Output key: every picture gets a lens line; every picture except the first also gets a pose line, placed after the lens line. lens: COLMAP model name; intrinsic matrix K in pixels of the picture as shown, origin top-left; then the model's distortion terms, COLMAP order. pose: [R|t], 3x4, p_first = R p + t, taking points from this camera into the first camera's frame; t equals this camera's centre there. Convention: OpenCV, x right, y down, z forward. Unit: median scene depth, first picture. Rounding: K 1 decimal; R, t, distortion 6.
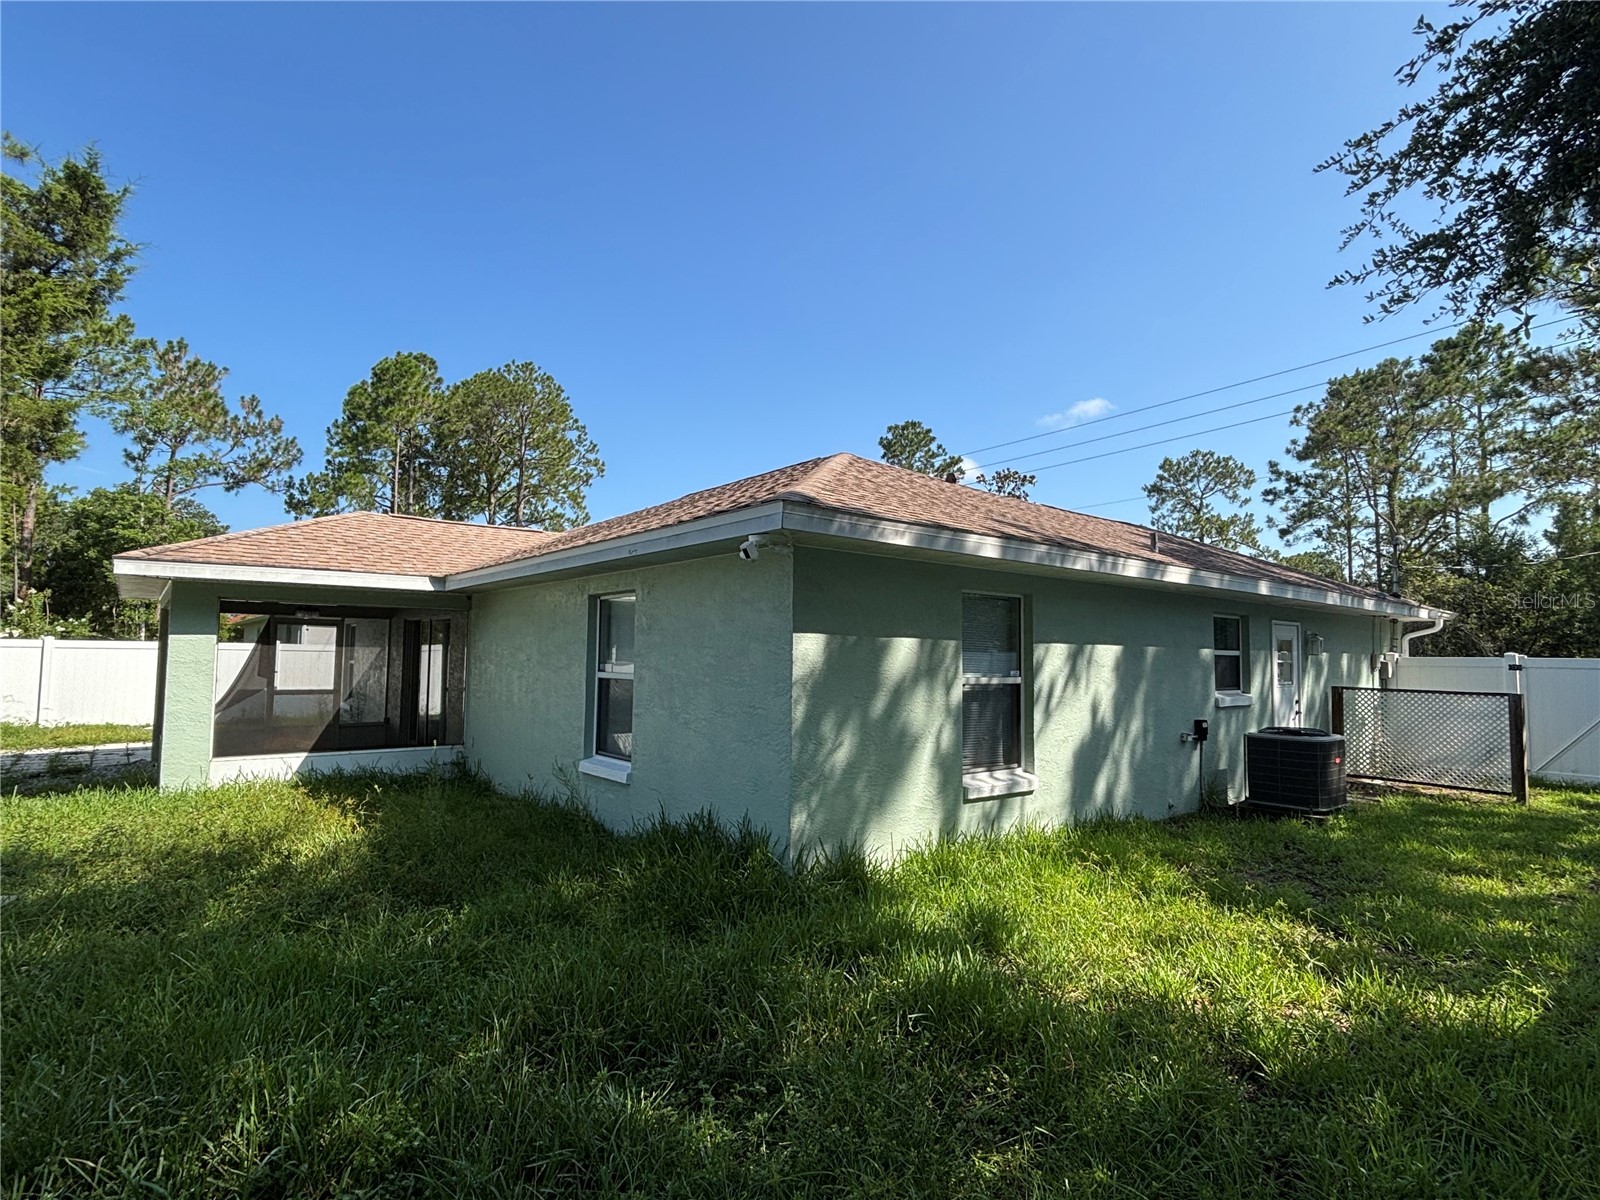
lens RADIAL K [[813.1, 0, 803.0], [0, 813.1, 600.5], [0, 0, 1]] dist [0.005835, 0.000528]
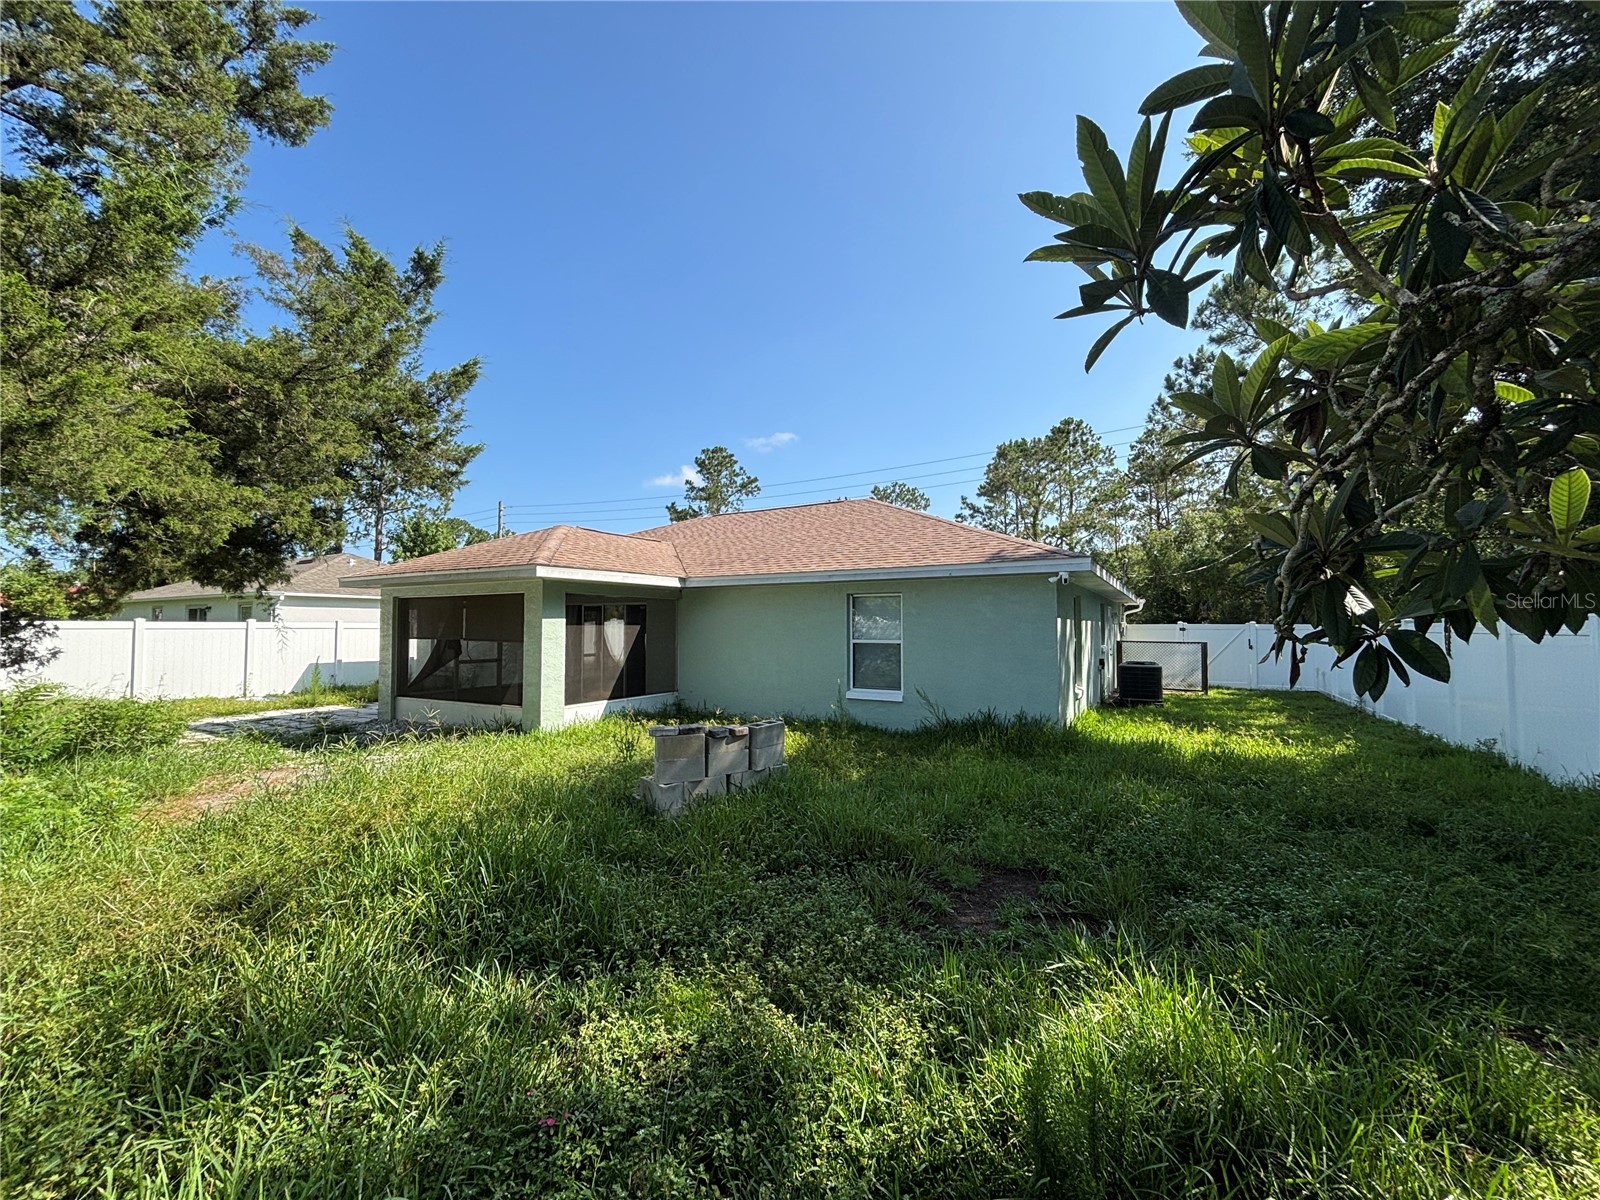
lens RADIAL K [[648.8, 0, 796.2], [0, 648.8, 605.6], [0, 0, 1]] dist [0.004266, -0.000374]
pose [[0.937222, -0.000552, 0.348733, -0.148421], [-0.012416, 0.999312, 0.034951, -0.004975], [-0.348512, -0.037087, 0.936570, -0.037369]]
